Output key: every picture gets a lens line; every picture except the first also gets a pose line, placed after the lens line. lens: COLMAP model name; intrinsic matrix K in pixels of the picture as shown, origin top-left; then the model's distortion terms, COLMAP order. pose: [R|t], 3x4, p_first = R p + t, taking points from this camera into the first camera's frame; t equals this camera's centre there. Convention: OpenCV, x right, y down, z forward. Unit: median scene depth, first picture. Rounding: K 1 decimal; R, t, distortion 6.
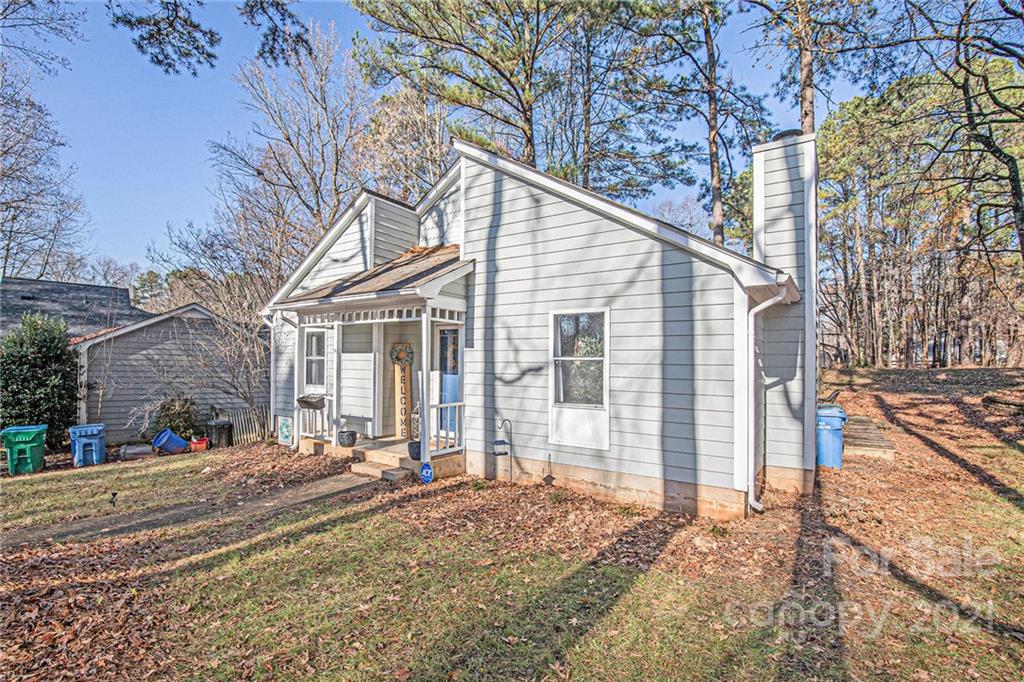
lens RADIAL K [[433.0, 0, 510.6], [0, 433.0, 362.8], [0, 0, 1]] dist [-0.002120, -0.000238]
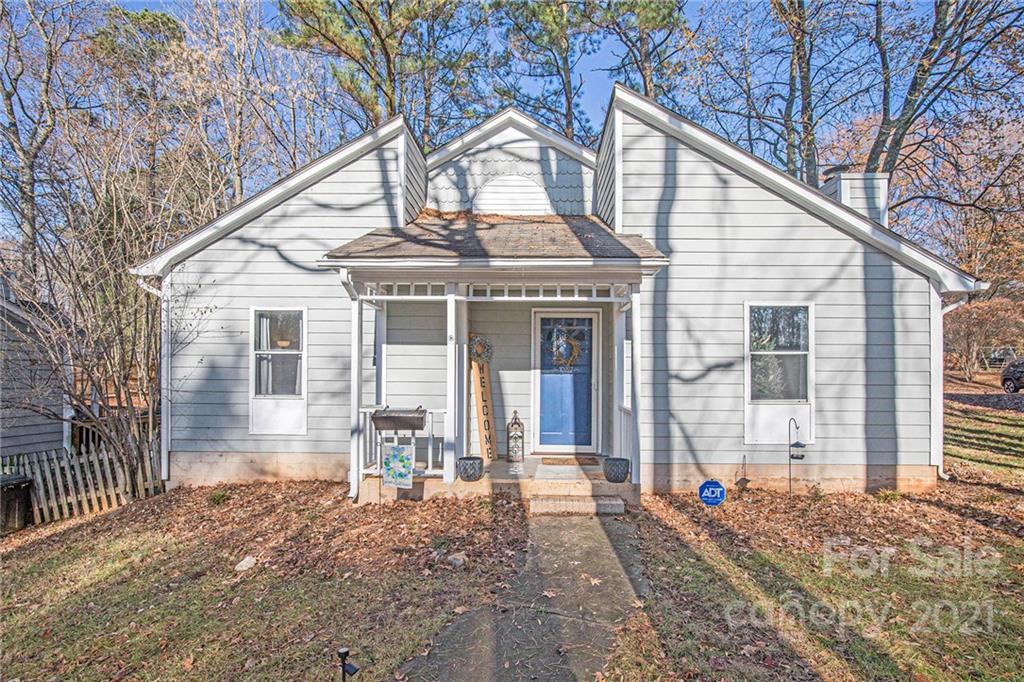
lens RADIAL K [[433.0, 0, 510.6], [0, 433.0, 362.8], [0, 0, 1]] dist [-0.002120, -0.000238]
pose [[0.852067, -0.000995, 0.523432, -0.817336], [0.006000, 0.999951, -0.007866, 0.016034], [-0.523399, 0.009842, 0.852031, 0.464615]]
